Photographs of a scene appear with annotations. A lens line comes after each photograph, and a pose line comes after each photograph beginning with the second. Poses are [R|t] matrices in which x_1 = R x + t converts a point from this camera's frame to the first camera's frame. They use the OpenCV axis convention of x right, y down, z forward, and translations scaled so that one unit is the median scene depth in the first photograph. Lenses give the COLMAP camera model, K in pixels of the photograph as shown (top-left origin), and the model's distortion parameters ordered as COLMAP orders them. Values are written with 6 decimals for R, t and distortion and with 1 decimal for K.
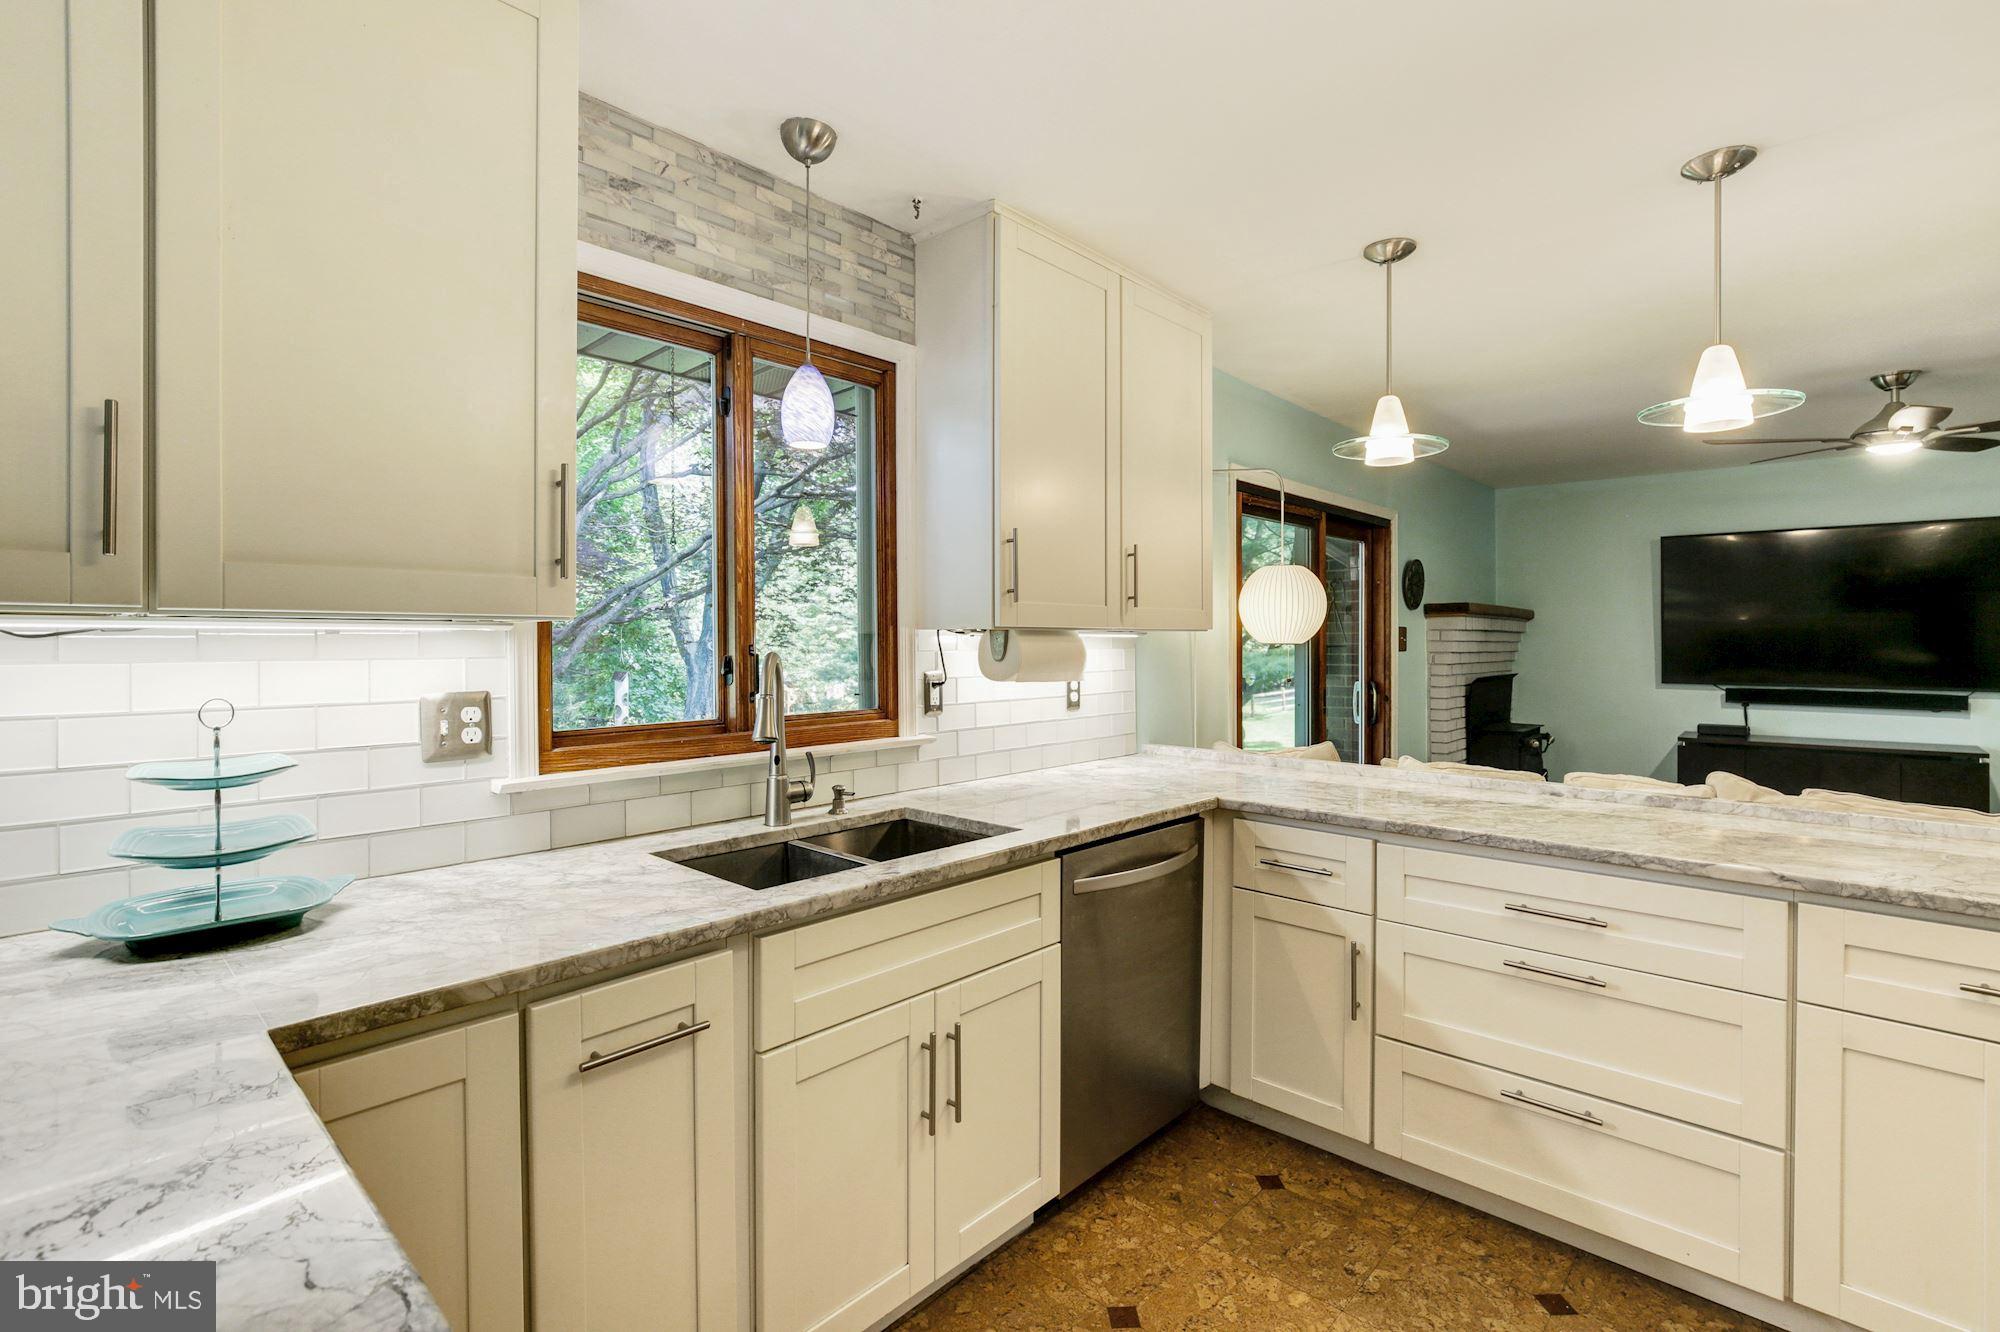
lens RADIAL K [[916.3, 0, 1010.6], [0, 916.3, 652.8], [0, 0, 1]] dist [-0.012332, 0.001873]
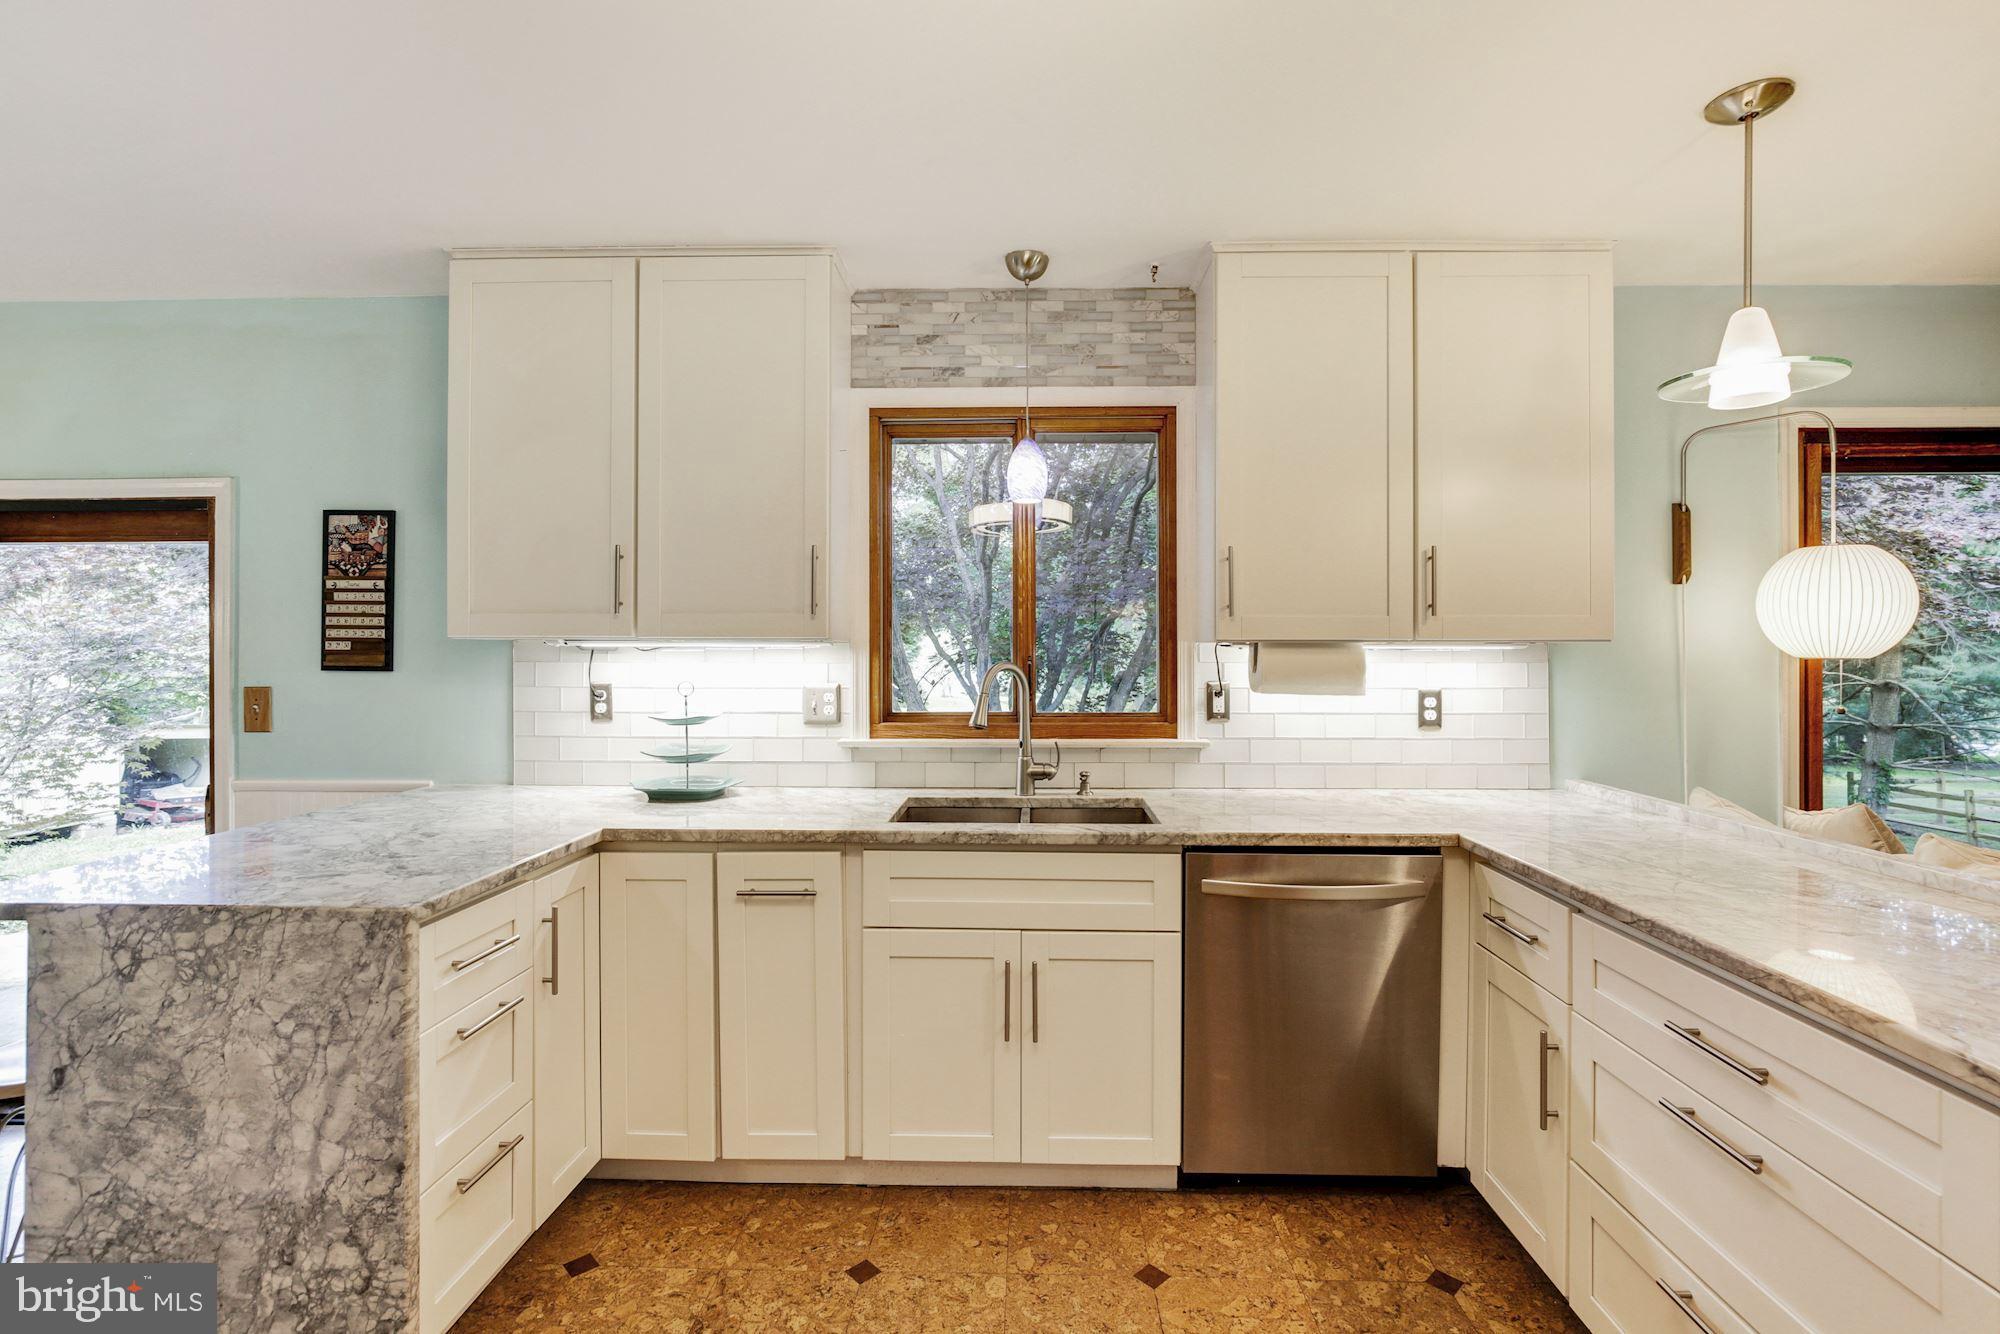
lens RADIAL K [[916.3, 0, 1006.2], [0, 916.3, 662.4], [0, 0, 1]] dist [-0.012332, 0.001873]
pose [[0.656367, 0.009944, -0.754376, 0.668118], [-0.011589, 0.999928, 0.003097, -0.003175], [0.754352, 0.006709, 0.656435, 0.121550]]
